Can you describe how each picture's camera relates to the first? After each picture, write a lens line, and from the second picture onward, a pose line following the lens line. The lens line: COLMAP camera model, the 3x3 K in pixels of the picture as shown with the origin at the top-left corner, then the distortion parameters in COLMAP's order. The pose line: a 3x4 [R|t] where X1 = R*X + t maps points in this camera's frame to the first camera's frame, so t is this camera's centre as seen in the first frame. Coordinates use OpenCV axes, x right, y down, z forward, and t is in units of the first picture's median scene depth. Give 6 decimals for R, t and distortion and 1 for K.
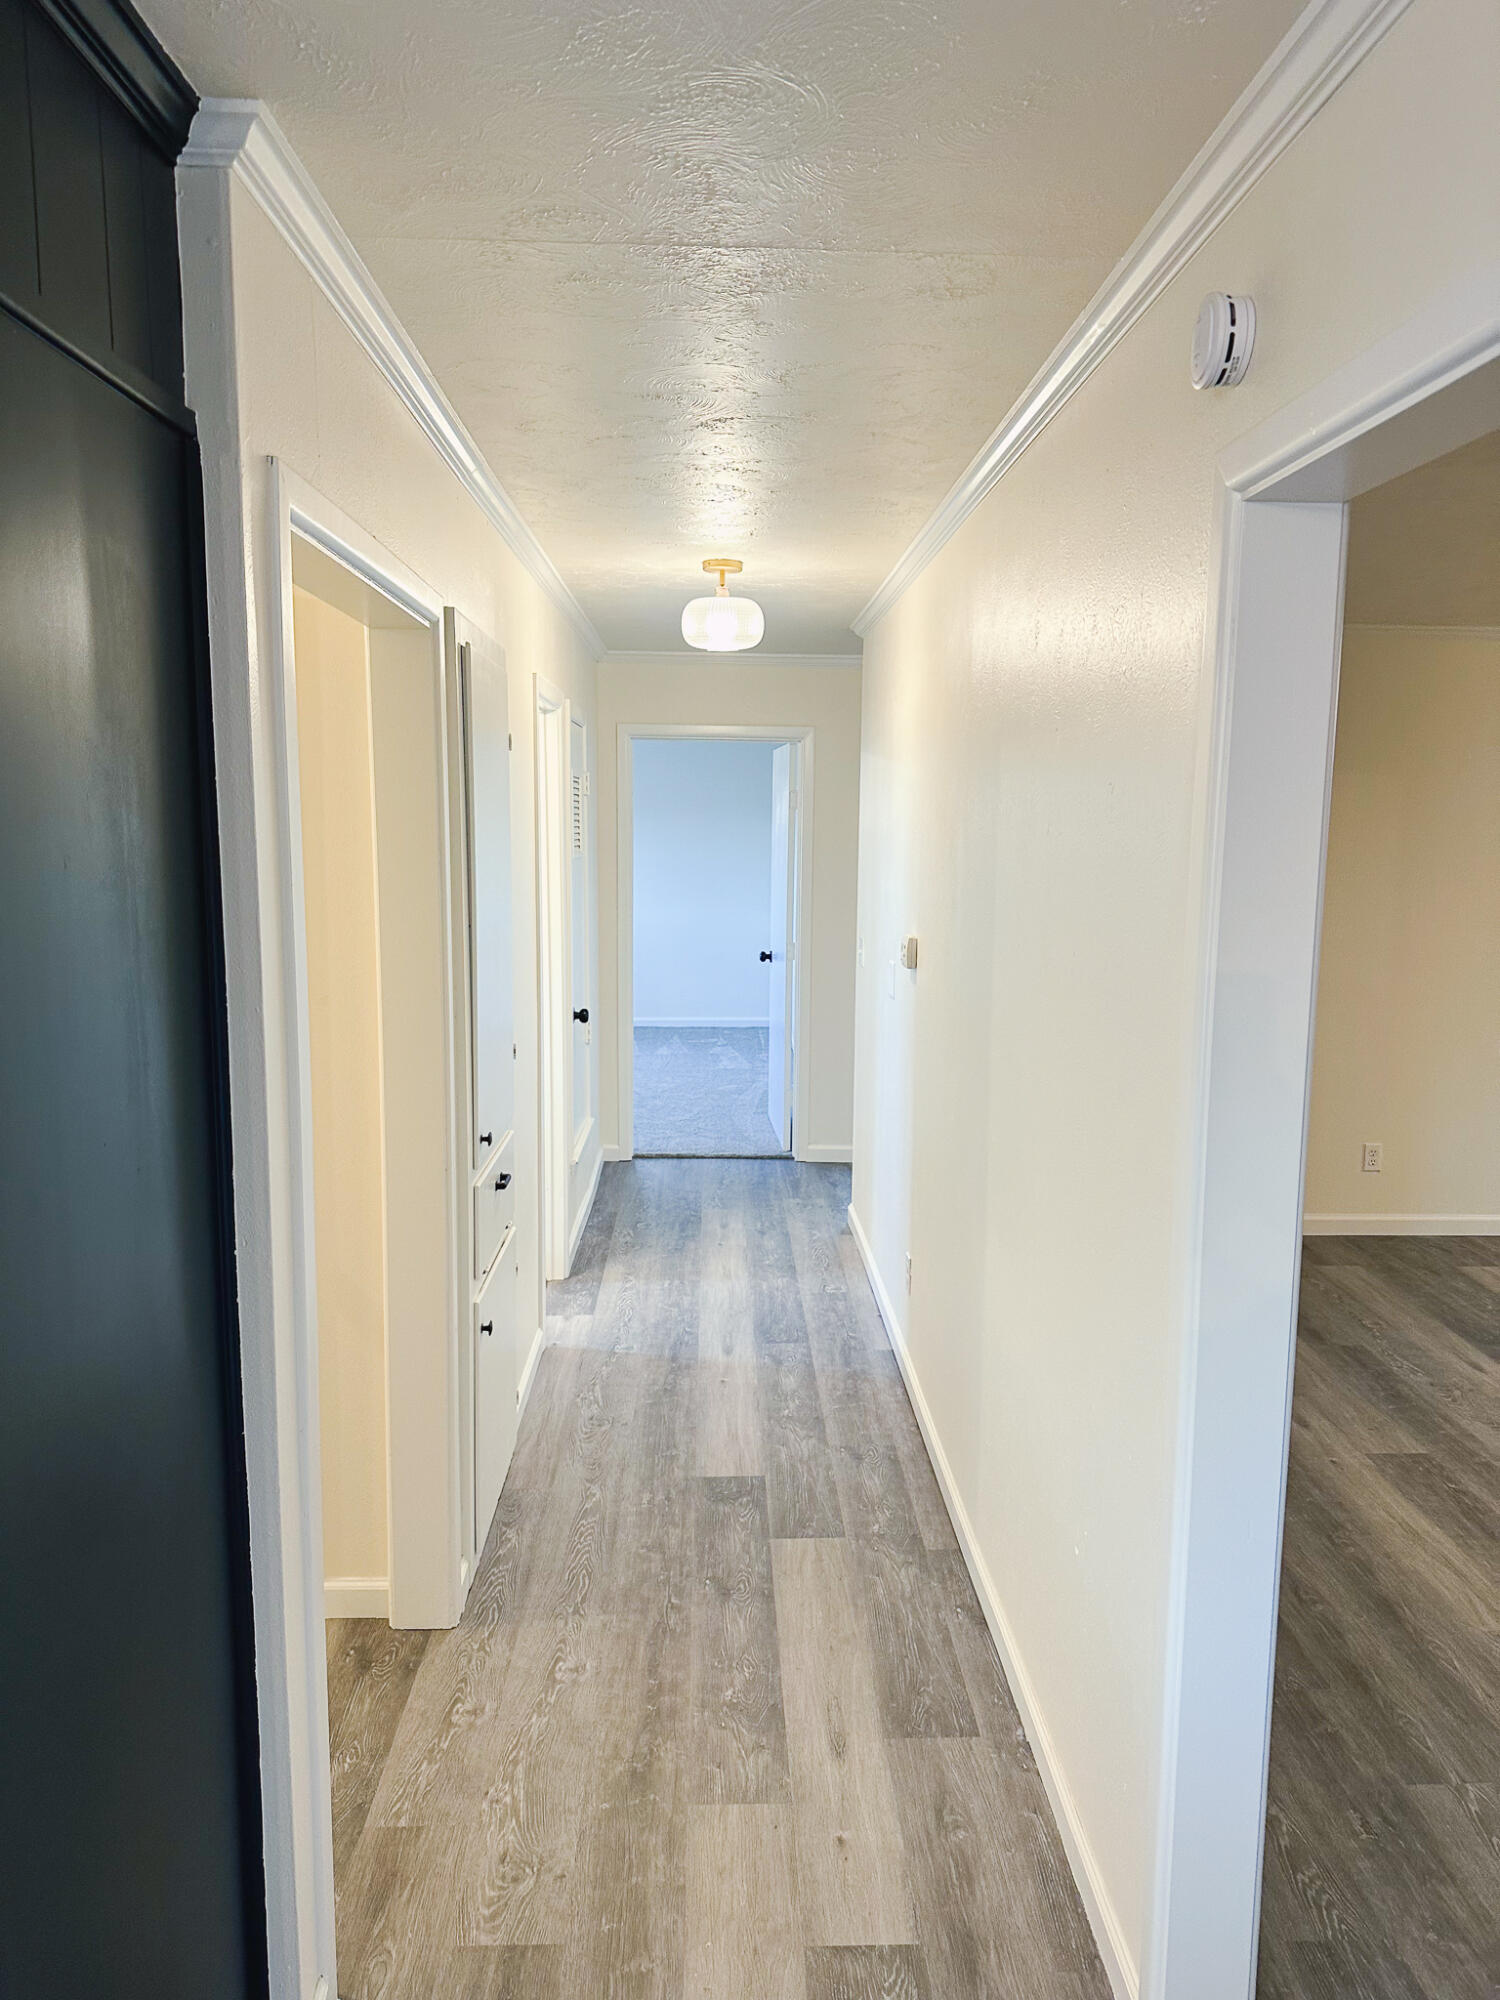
lens RADIAL K [[1442.9, 0, 745.7], [0, 1442.9, 1003.6], [0, 0, 1]] dist [0.065509, -0.019279]
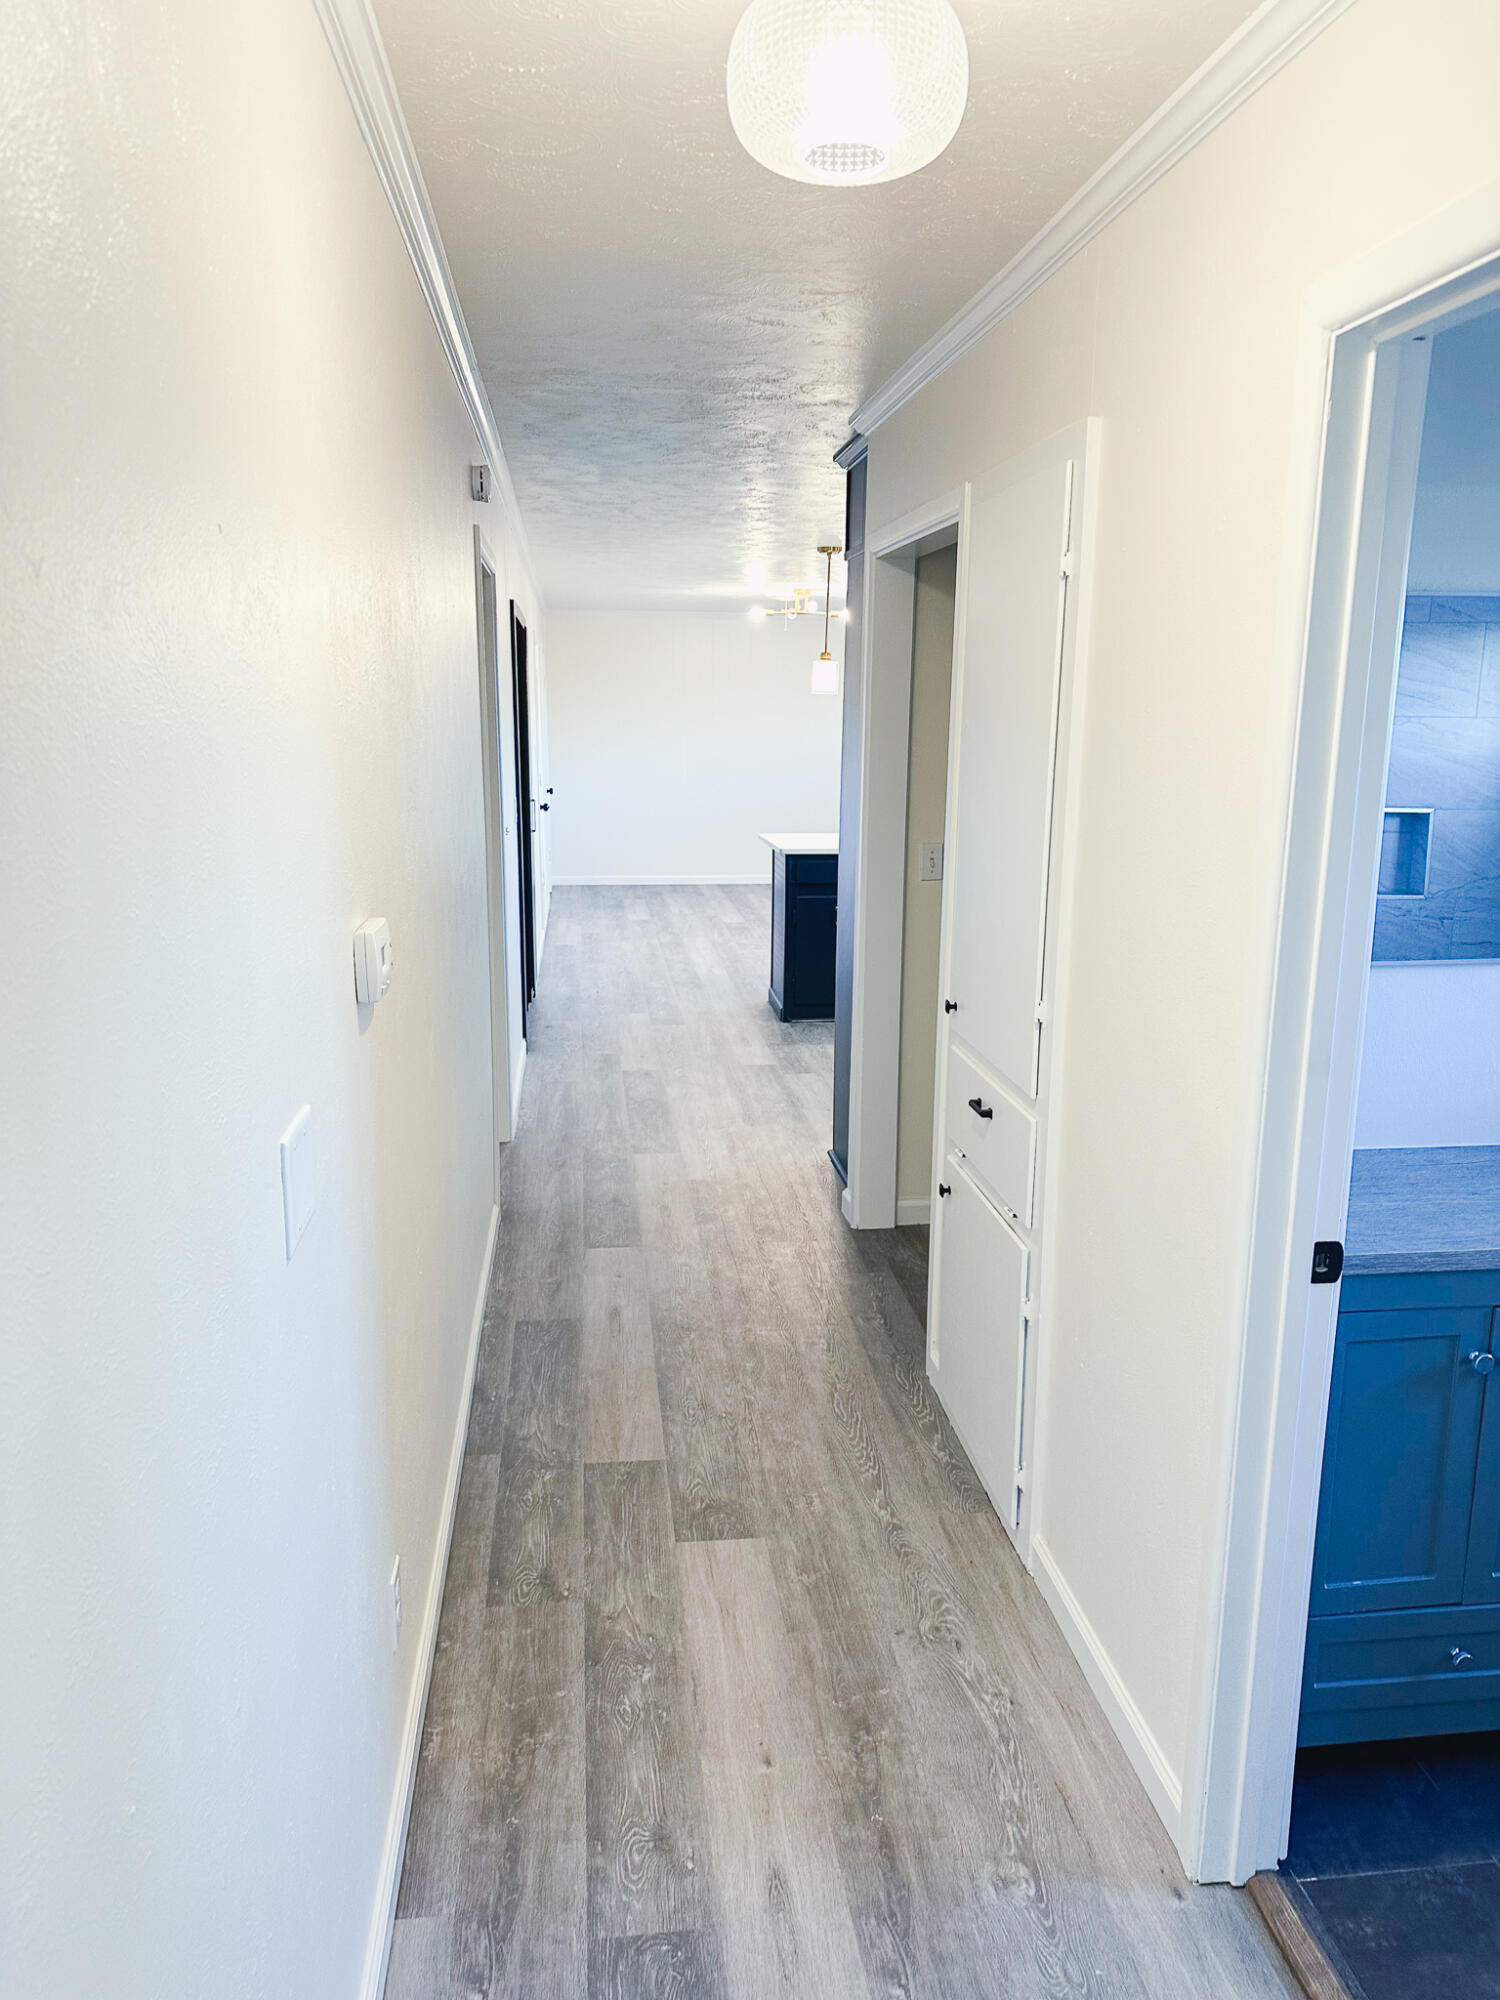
lens RADIAL K [[1442.9, 0, 746.7], [0, 1442.9, 1000.3], [0, 0, 1]] dist [0.065509, -0.019279]
pose [[-0.995758, 0.001024, -0.092002, 0.045611], [-0.029129, 0.944995, 0.325785, -0.194396], [0.087275, 0.327083, -0.940957, 1.613361]]
